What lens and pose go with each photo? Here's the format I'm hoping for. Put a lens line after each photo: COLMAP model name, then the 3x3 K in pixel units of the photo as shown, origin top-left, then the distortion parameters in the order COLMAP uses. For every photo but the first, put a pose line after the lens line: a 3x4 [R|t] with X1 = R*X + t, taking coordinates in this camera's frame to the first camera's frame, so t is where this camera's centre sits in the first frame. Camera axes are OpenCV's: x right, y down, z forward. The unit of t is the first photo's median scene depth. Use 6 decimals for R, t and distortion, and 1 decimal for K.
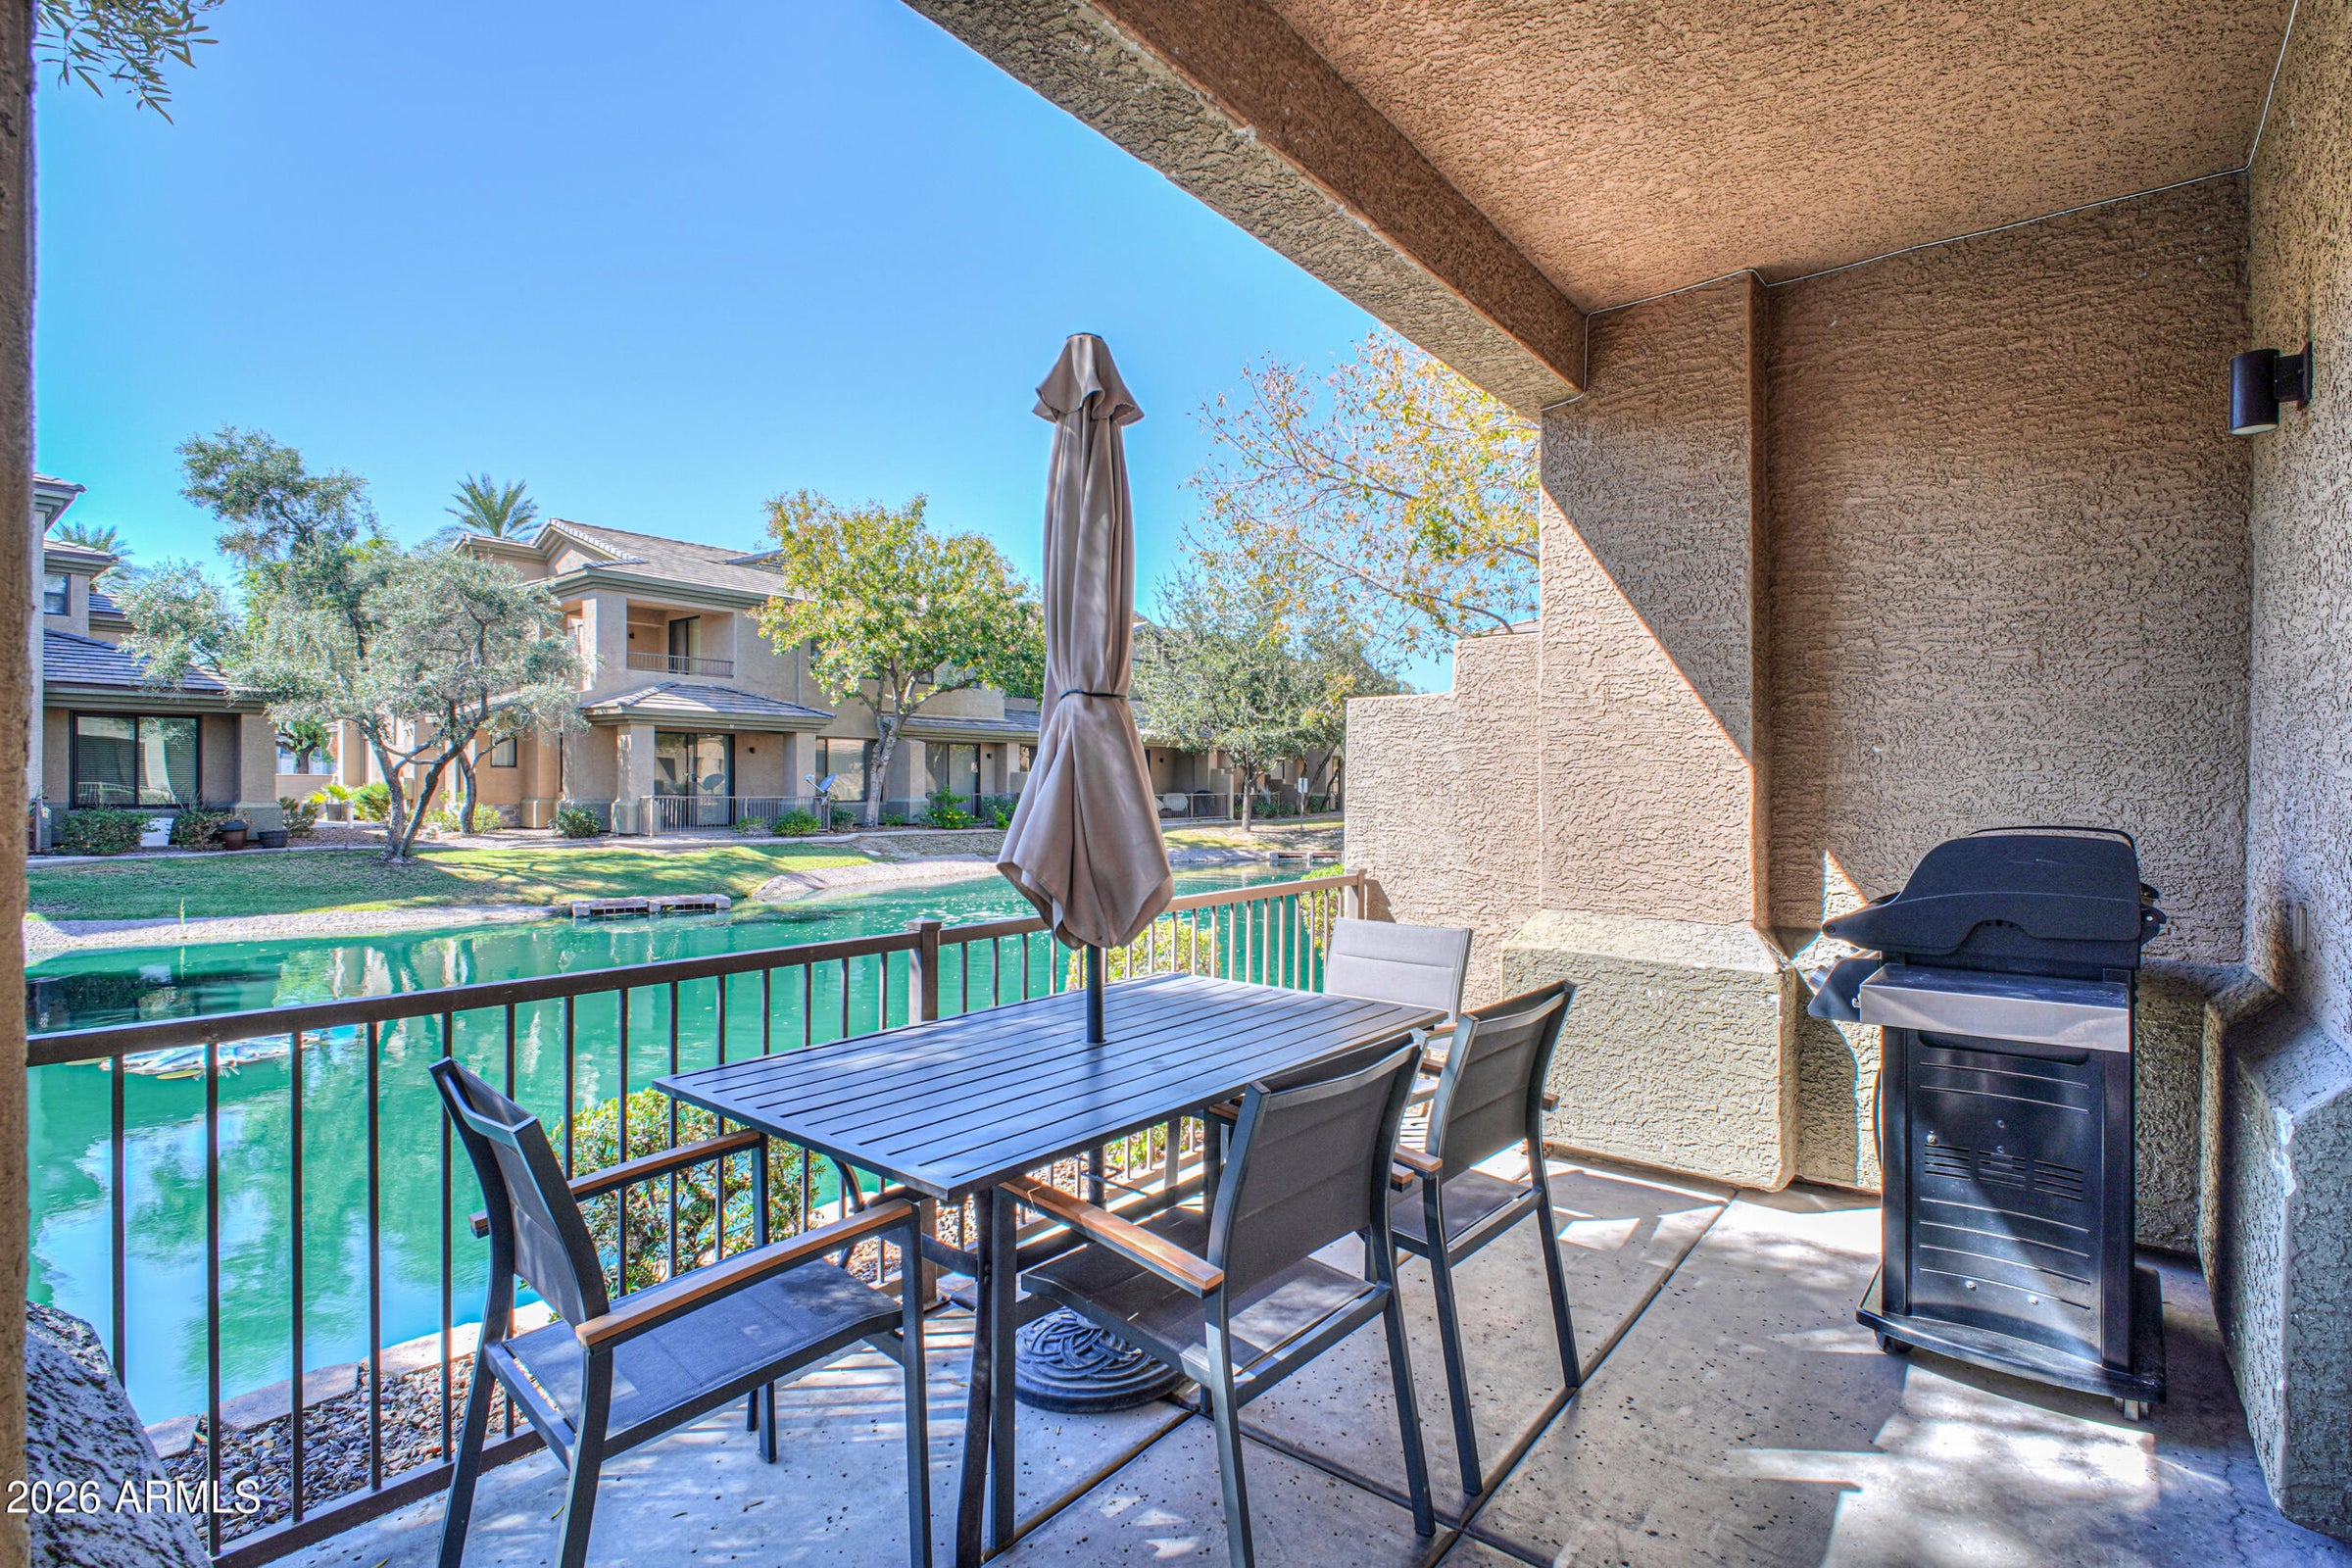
lens RADIAL K [[1089.6, 0, 1210.8], [0, 1089.6, 790.5], [0, 0, 1]] dist [-0.001019, -0.008445]
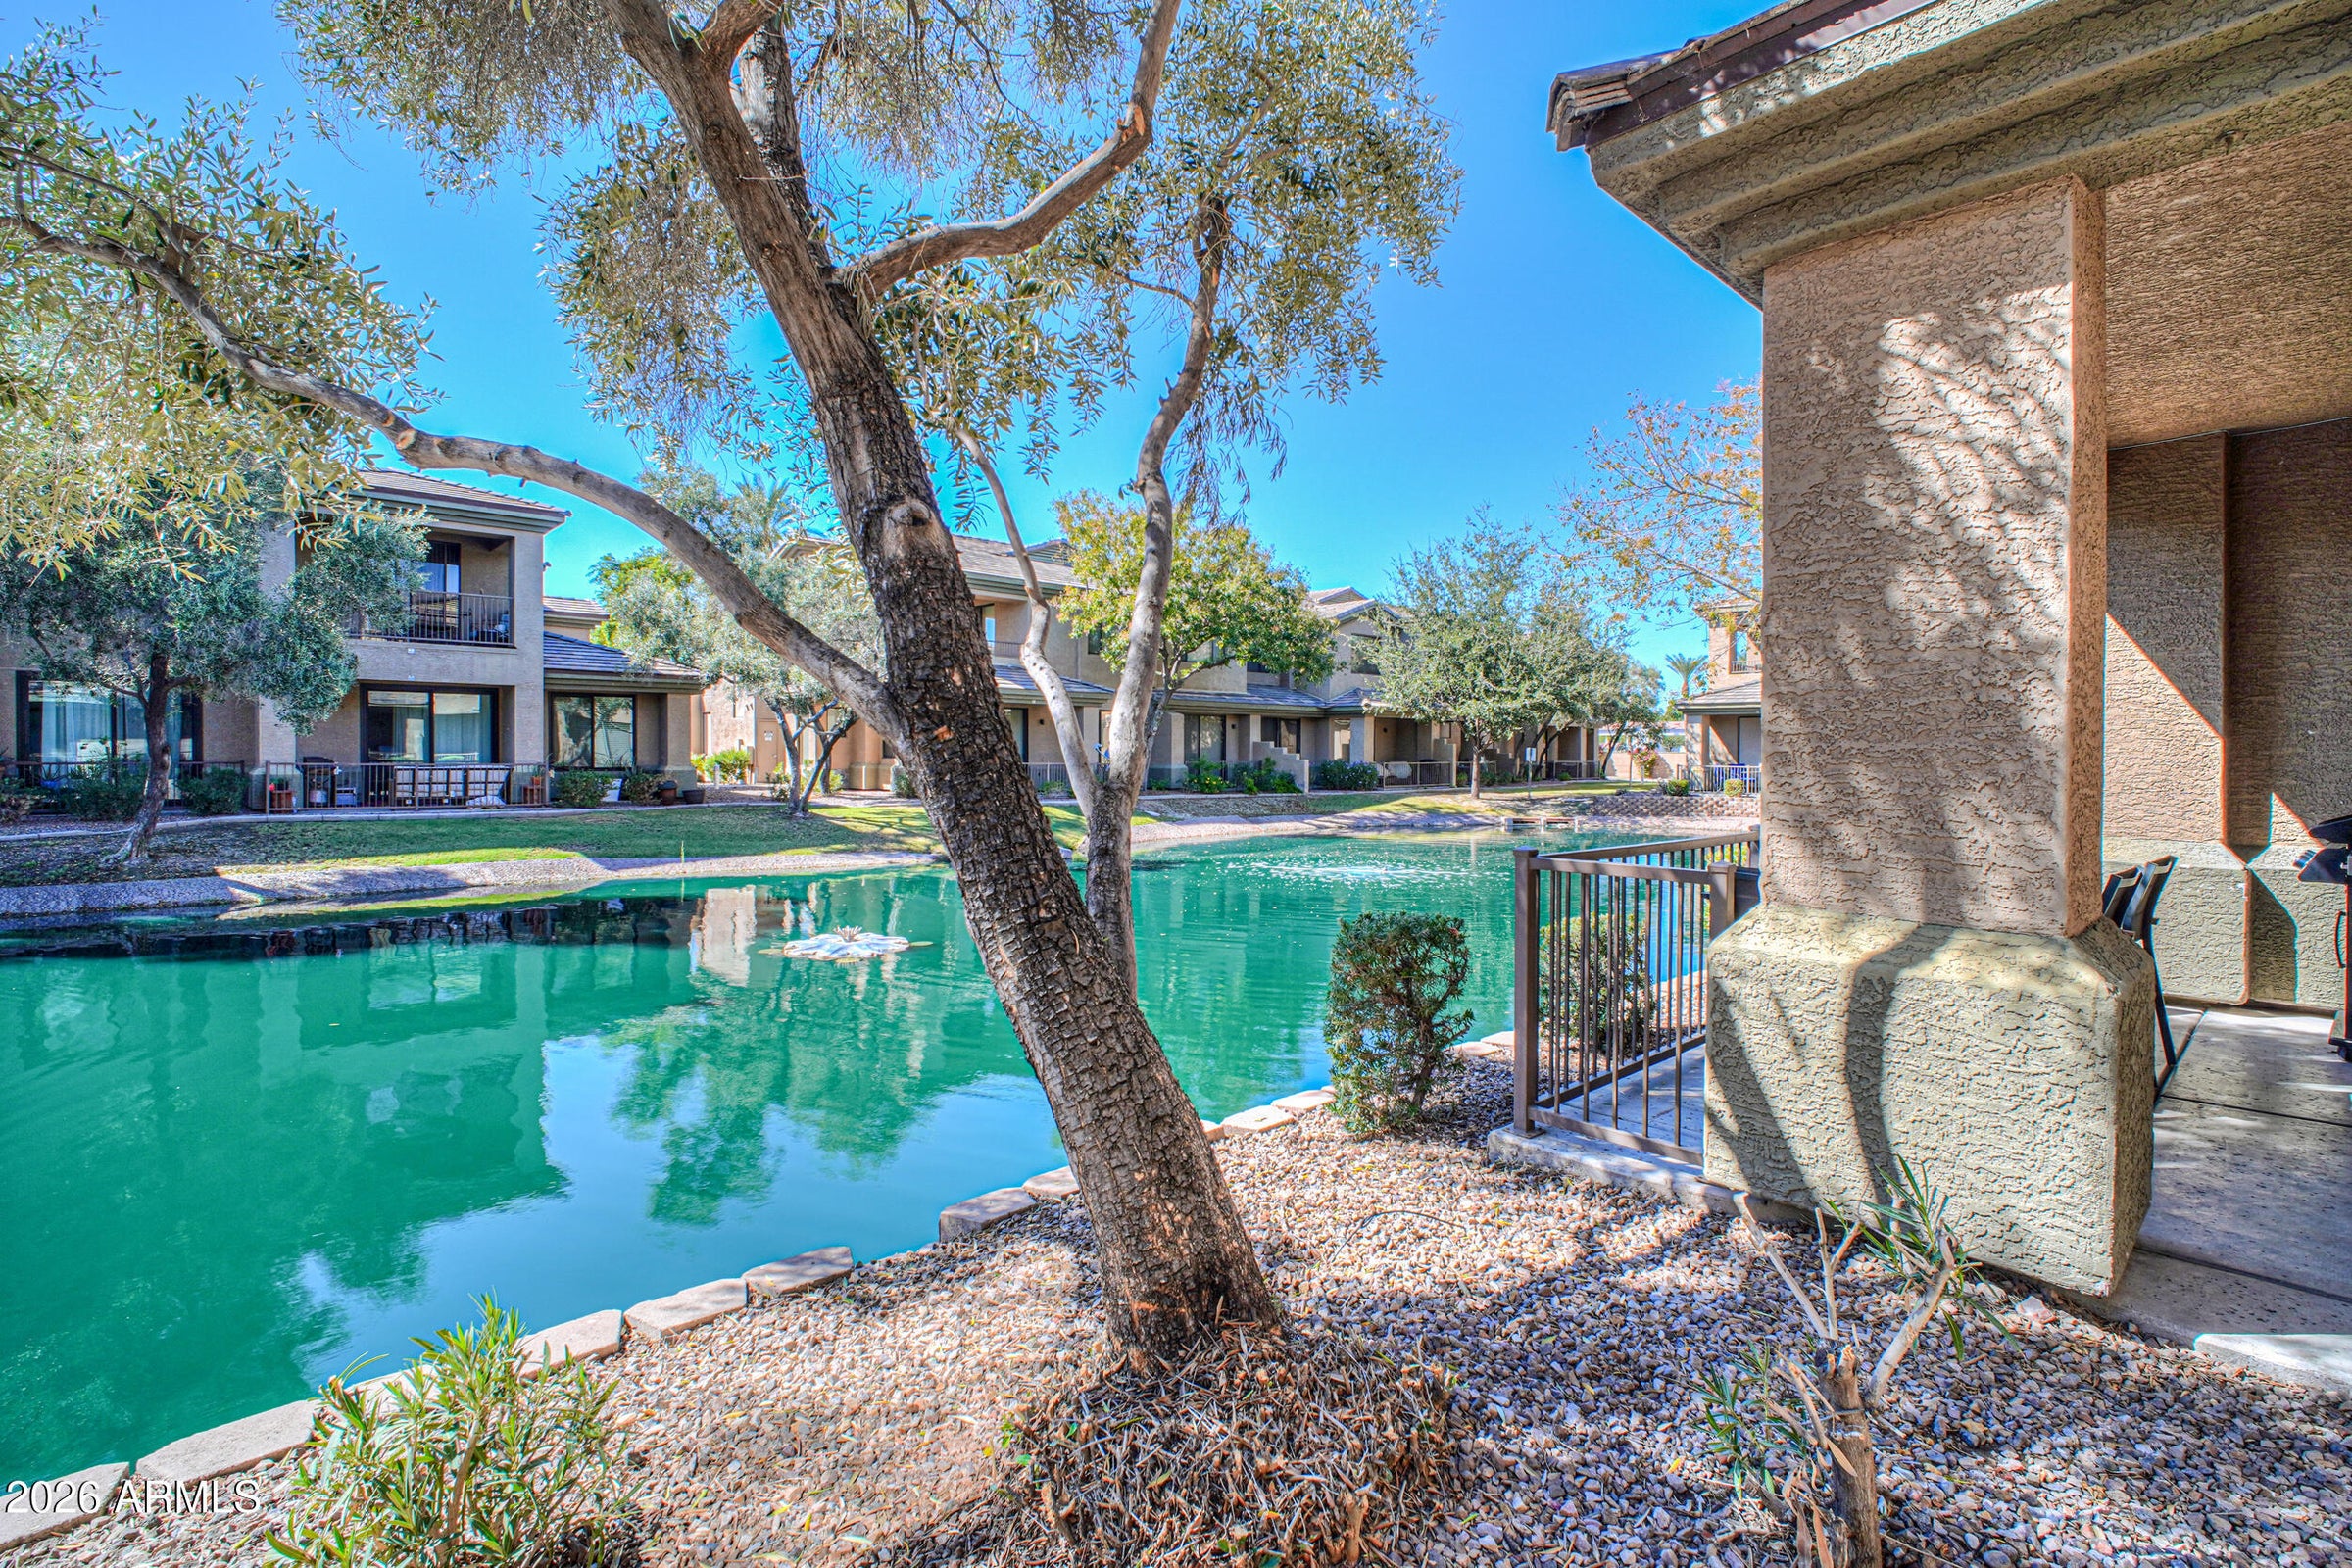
lens RADIAL K [[1084.0, 0, 1216.0], [0, 1084.0, 769.6], [0, 0, 1]] dist [-0.000911, -0.008151]
pose [[0.989611, 0.004407, -0.143700, -0.092900], [-0.003037, 0.999948, 0.009747, 0.000852], [0.143736, -0.009209, 0.989573, -0.097659]]
